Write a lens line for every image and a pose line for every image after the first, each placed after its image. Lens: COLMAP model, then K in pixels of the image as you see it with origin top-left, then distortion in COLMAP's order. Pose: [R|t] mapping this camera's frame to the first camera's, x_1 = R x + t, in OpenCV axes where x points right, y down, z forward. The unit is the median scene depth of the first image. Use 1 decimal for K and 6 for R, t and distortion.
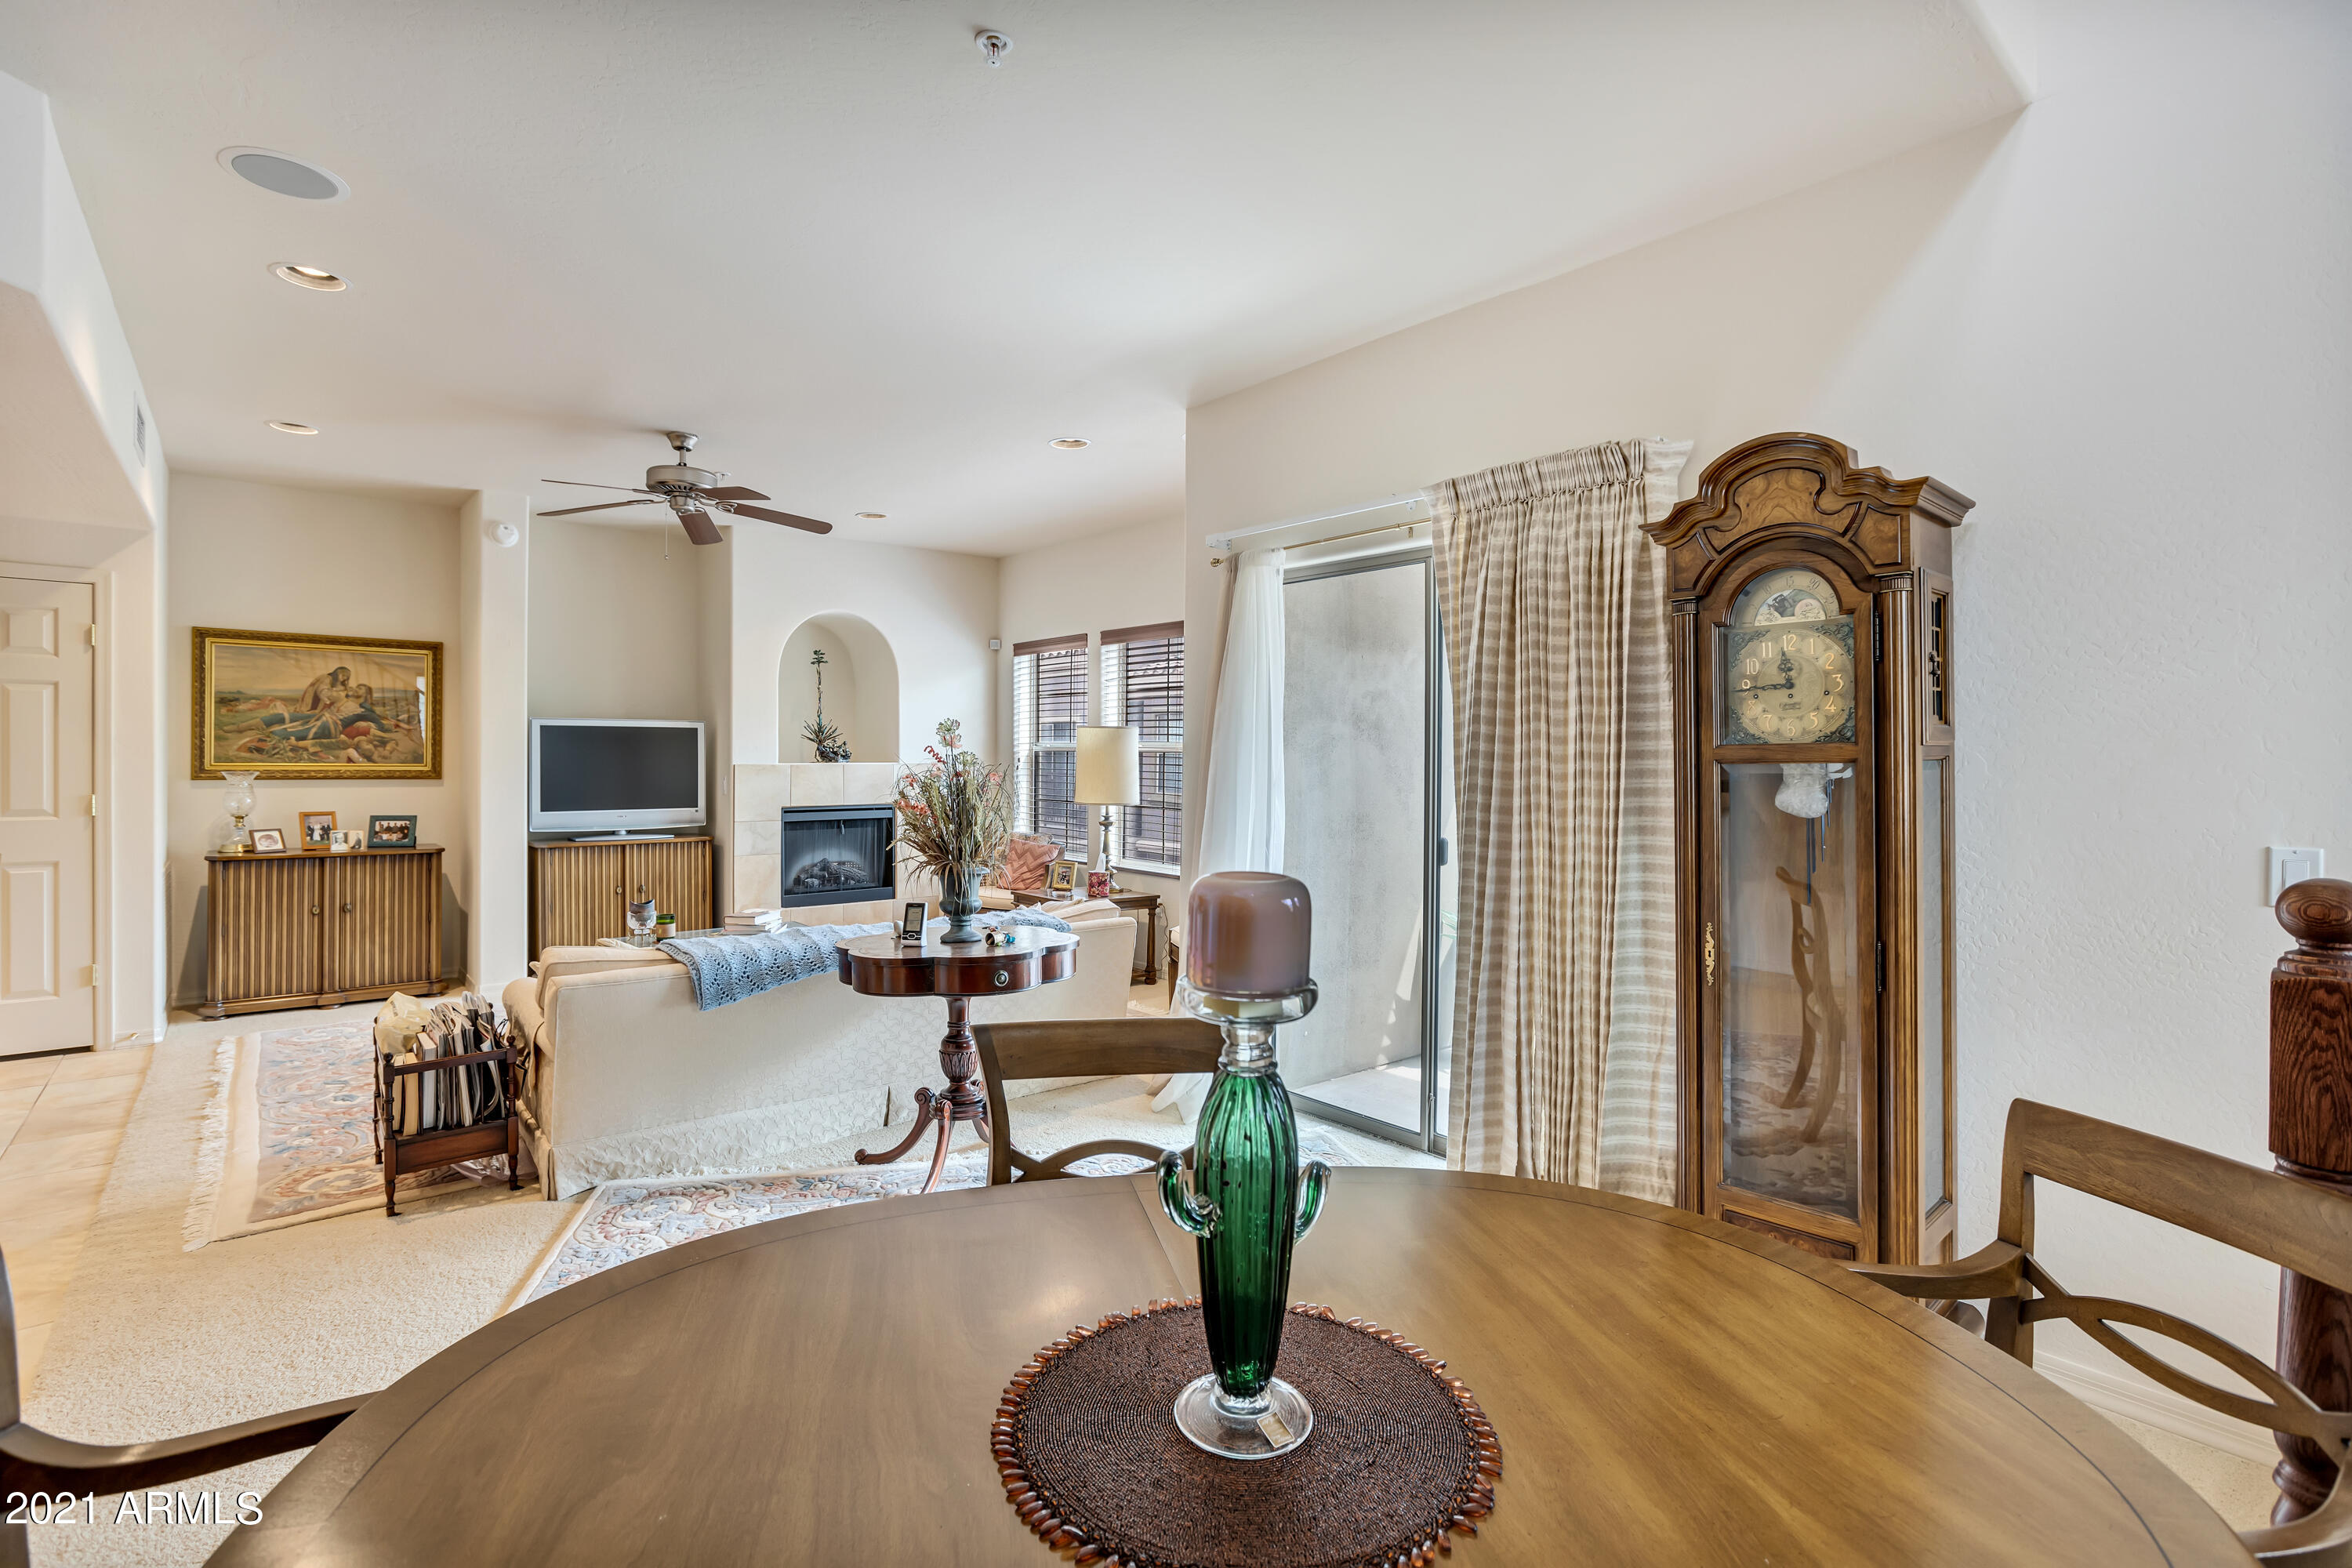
lens RADIAL K [[1096.3, 0, 1161.3], [0, 1096.3, 755.2], [0, 0, 1]] dist [-0.036211, 0.015568]
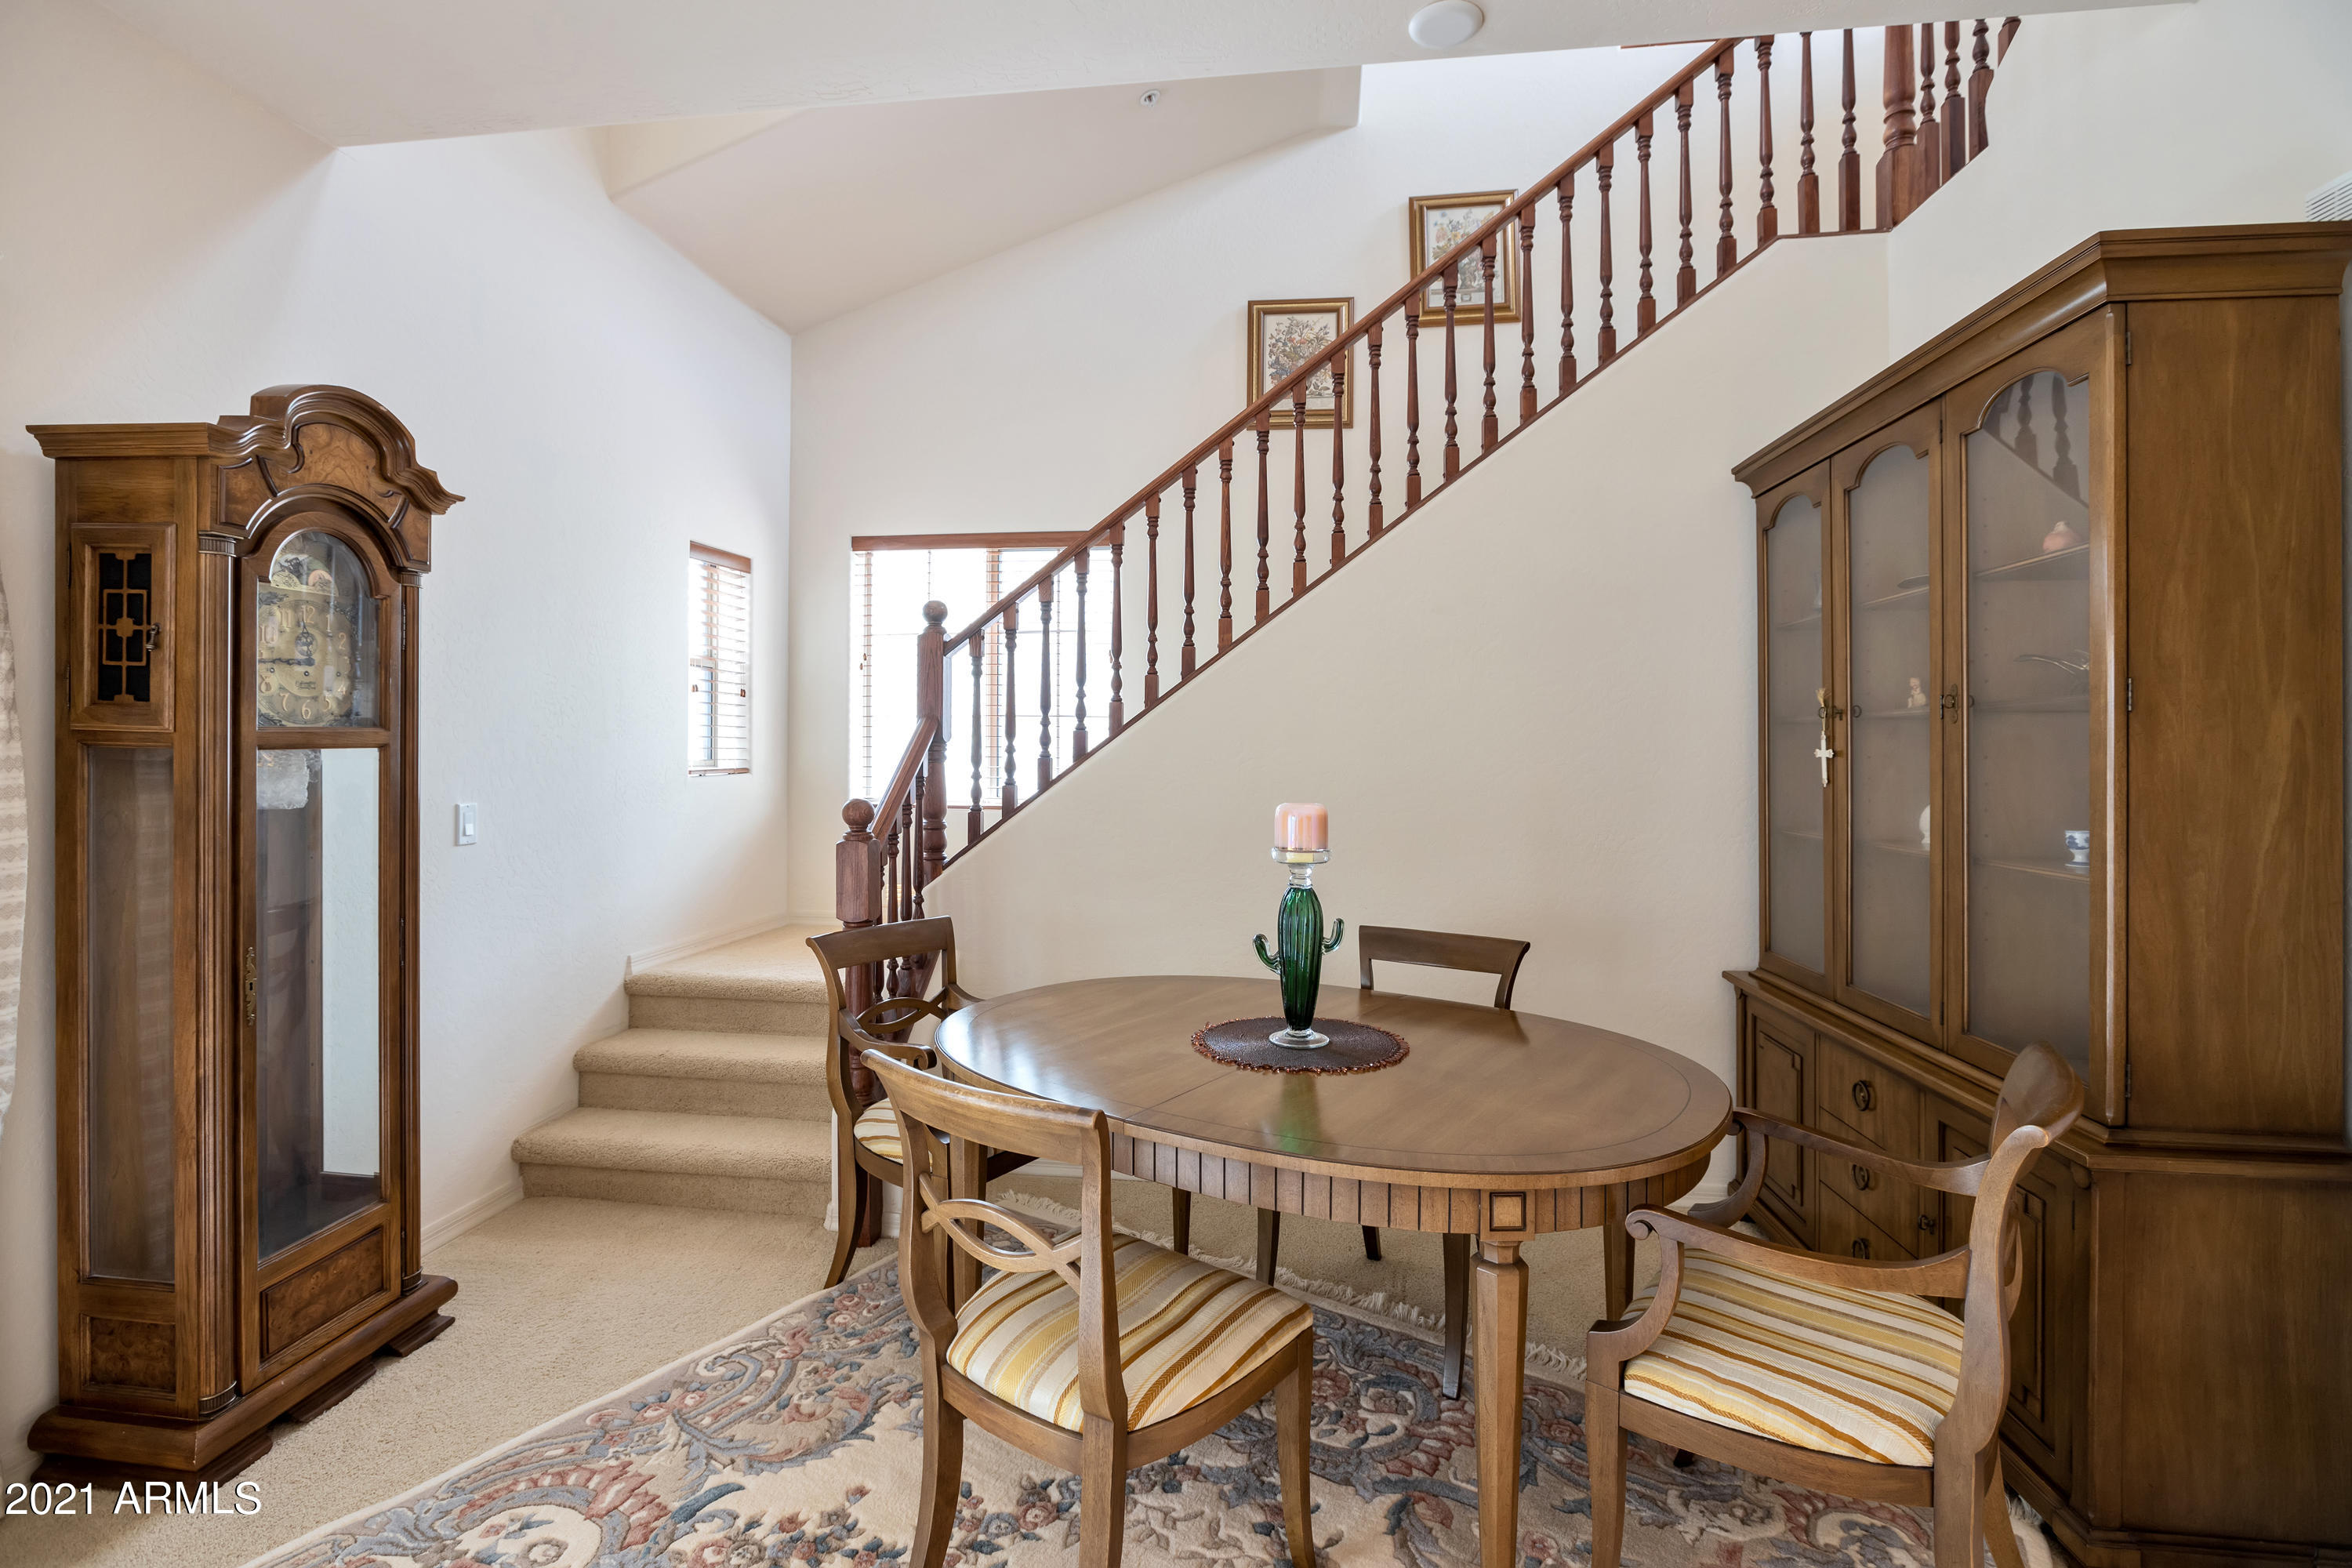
lens RADIAL K [[1070.5, 0, 1165.3], [0, 1070.5, 744.9], [0, 0, 1]] dist [-0.017961, 0.000650]
pose [[-0.681054, -0.008241, 0.732186, -0.232702], [-0.011037, 0.999939, 0.000987, -0.002096], [-0.732150, -0.007409, -0.681104, 0.459515]]
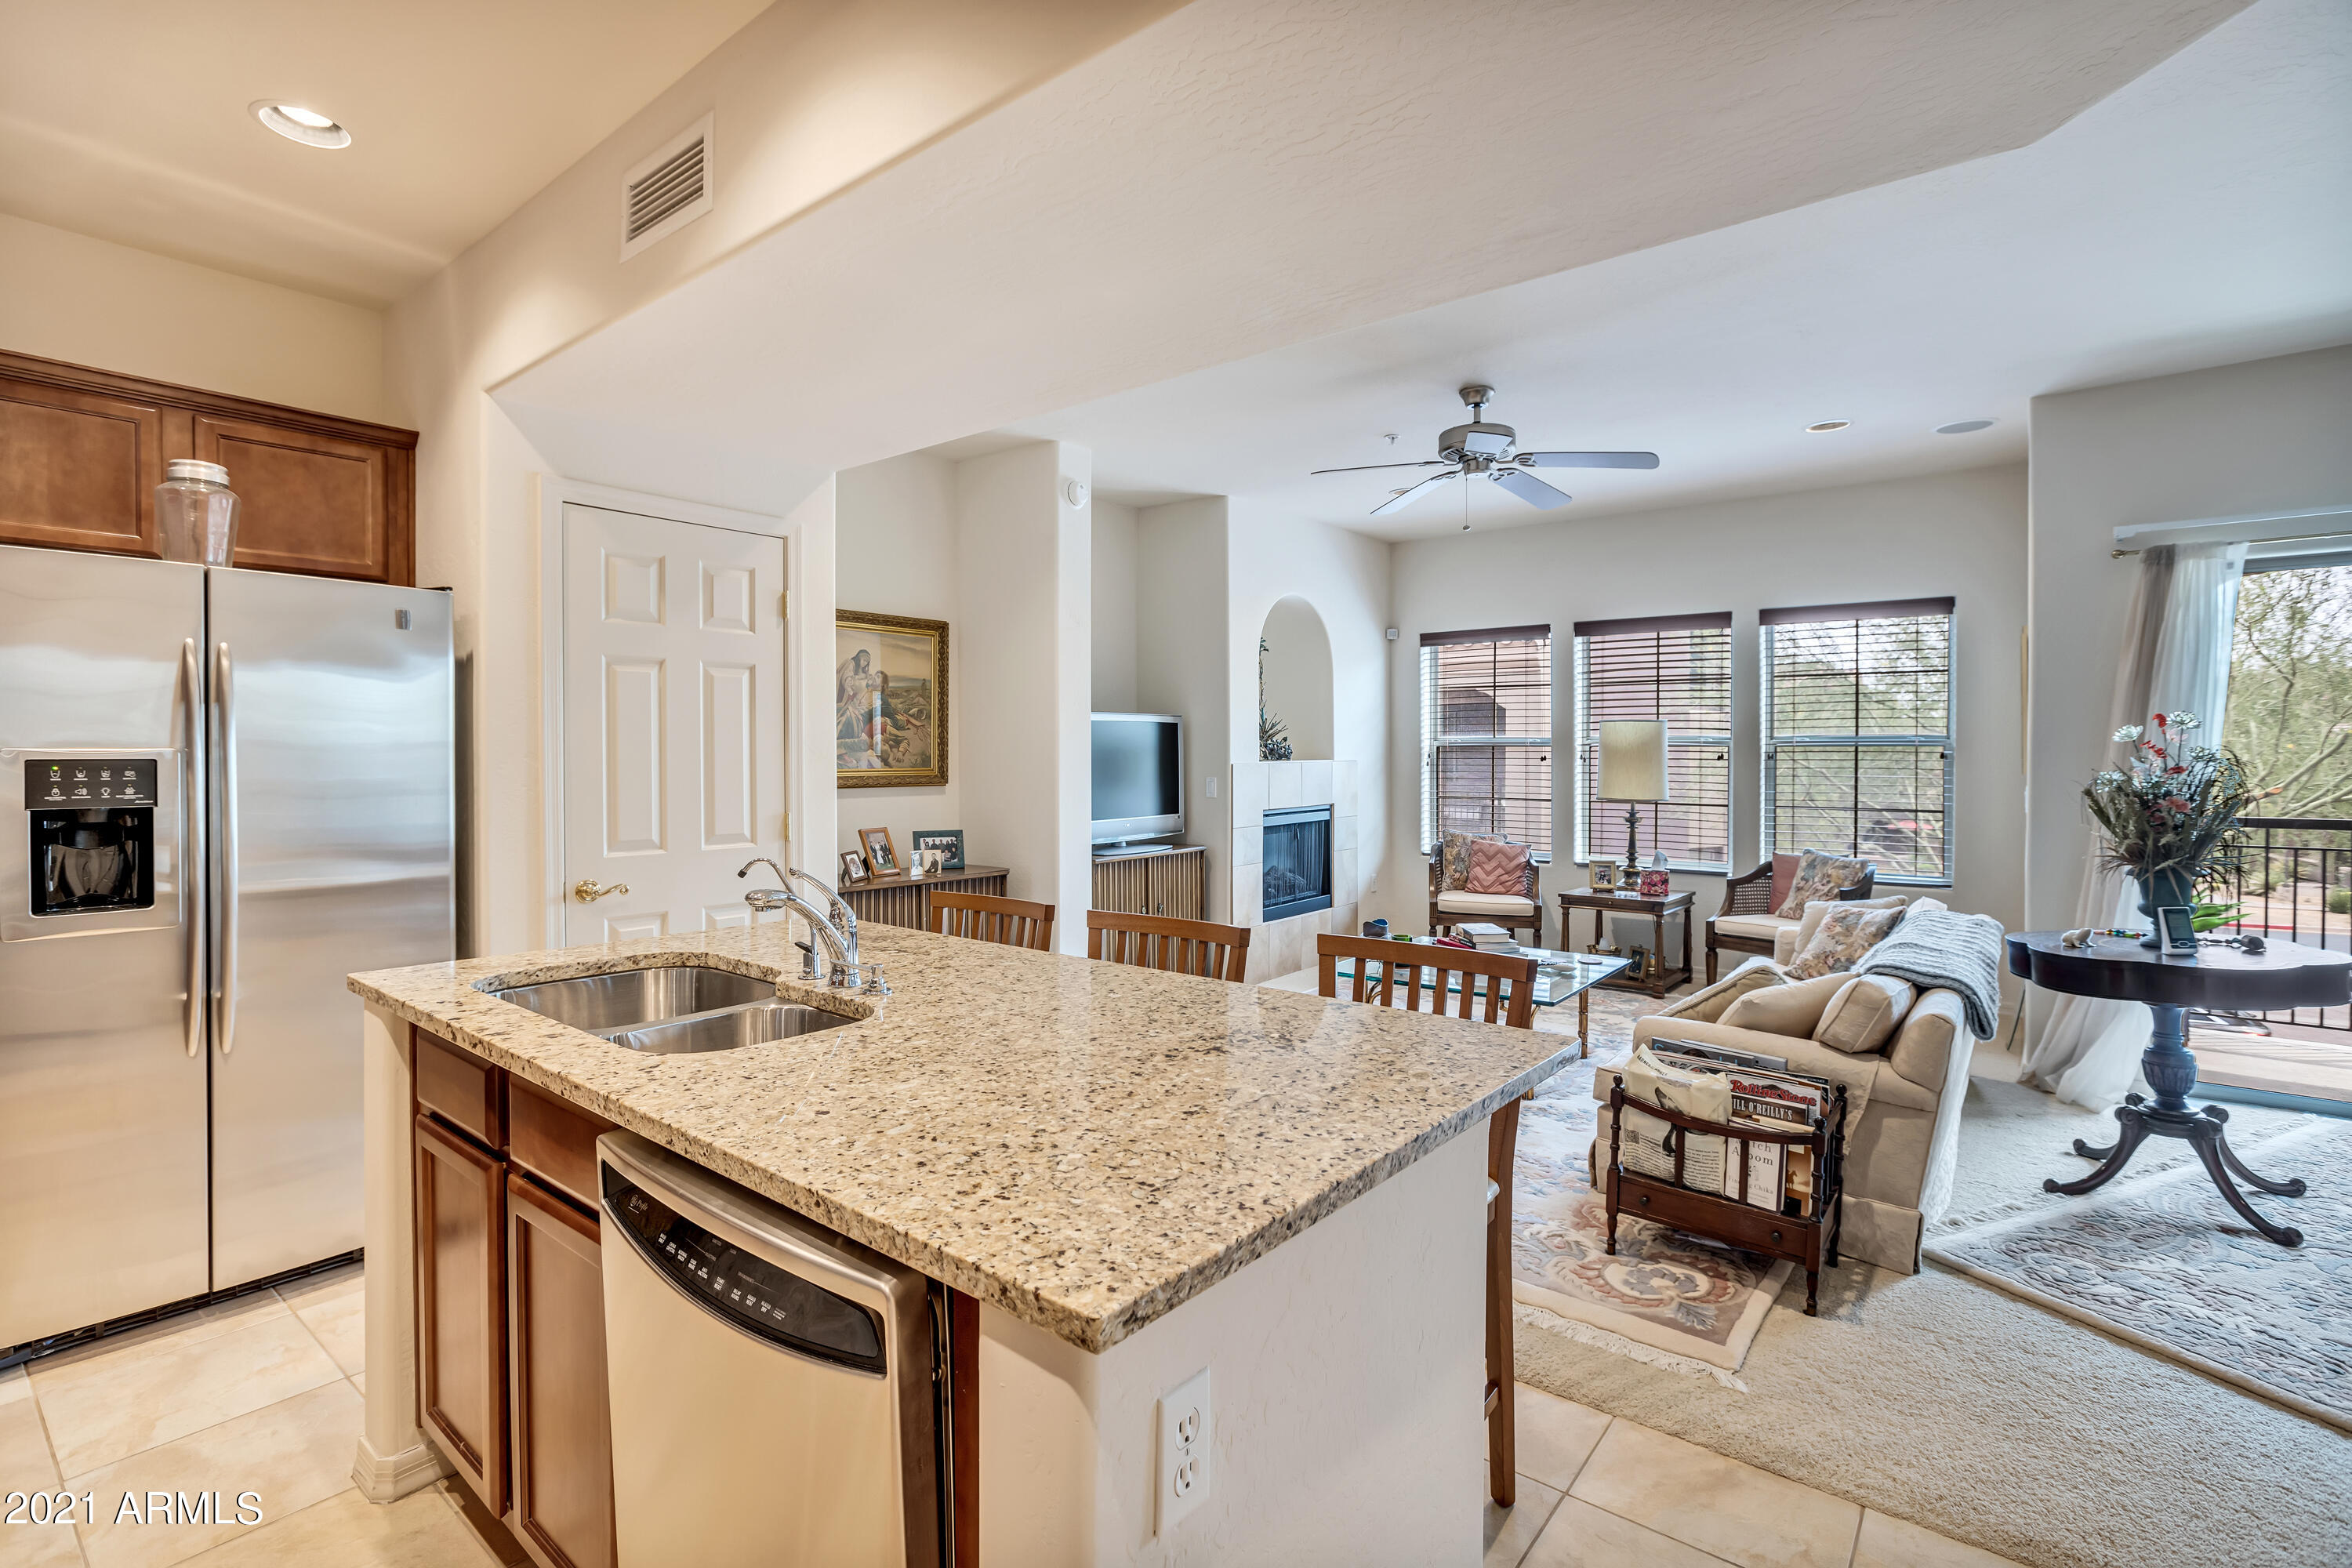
lens RADIAL K [[1096.3, 0, 1161.3], [0, 1096.3, 755.2], [0, 0, 1]] dist [-0.036211, 0.015568]
pose [[0.981736, -0.010085, 0.189980, -0.735243], [0.009196, 0.999942, 0.005561, -0.005044], [-0.190025, -0.003713, 0.981772, 0.154460]]
